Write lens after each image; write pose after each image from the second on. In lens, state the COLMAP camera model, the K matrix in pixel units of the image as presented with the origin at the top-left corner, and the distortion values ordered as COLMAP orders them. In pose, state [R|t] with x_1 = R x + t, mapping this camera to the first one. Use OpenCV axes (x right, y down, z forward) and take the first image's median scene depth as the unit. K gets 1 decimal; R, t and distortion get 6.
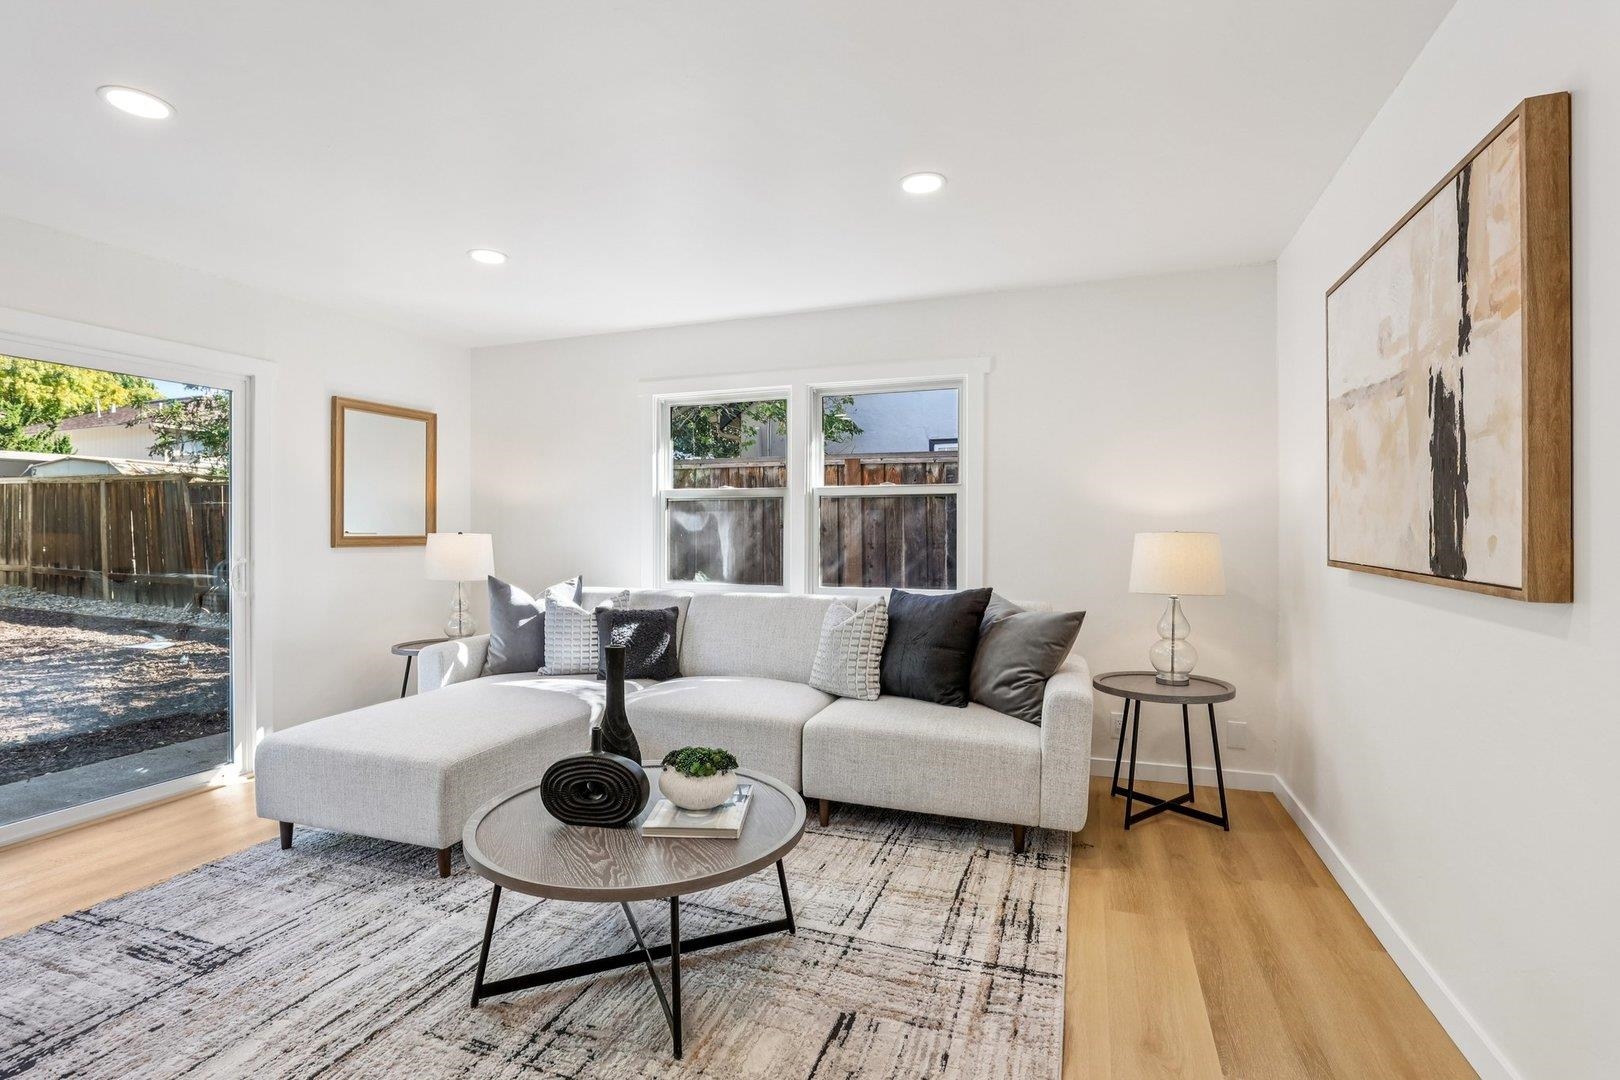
lens RADIAL K [[724.6, 0, 750.7], [0, 724.6, 530.8], [0, 0, 1]] dist [-0.028288, 0.004622]
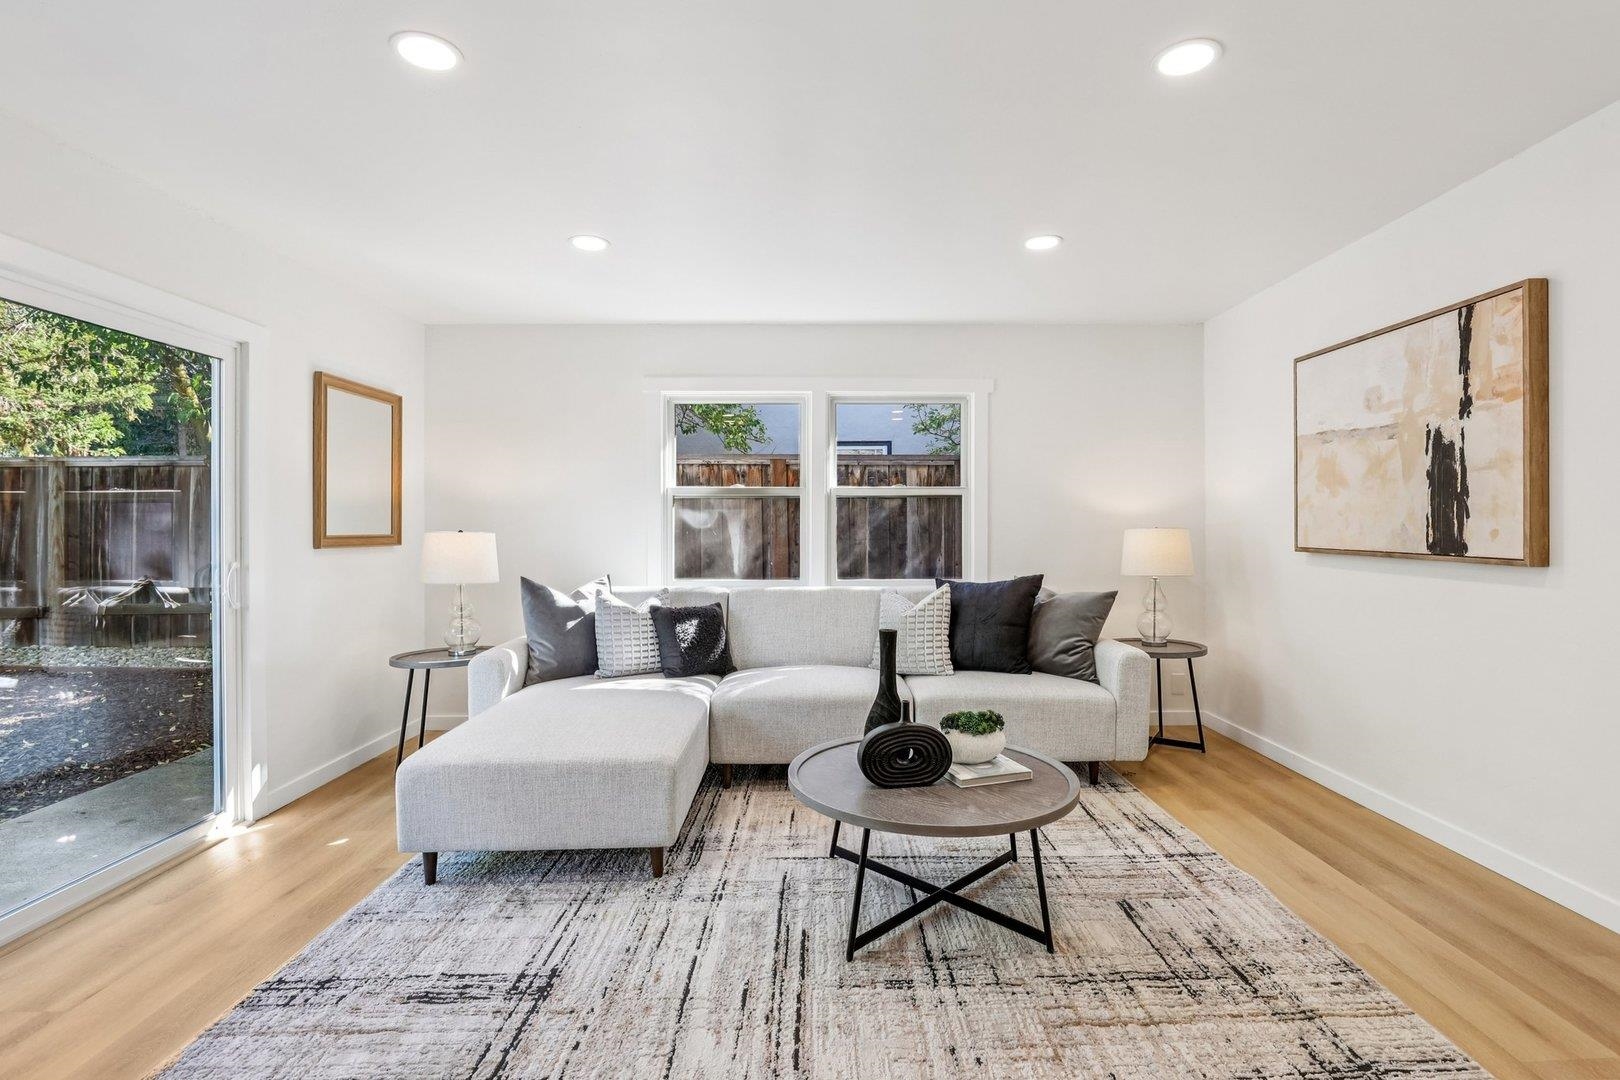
lens RADIAL K [[724.6, 0, 836.9], [0, 724.6, 526.9], [0, 0, 1]] dist [-0.028288, 0.004622]
pose [[0.936625, -0.001004, 0.350333, -0.542660], [0.001846, 0.999996, -0.002069, 0.001097], [-0.350330, 0.002585, 0.936623, -0.020876]]
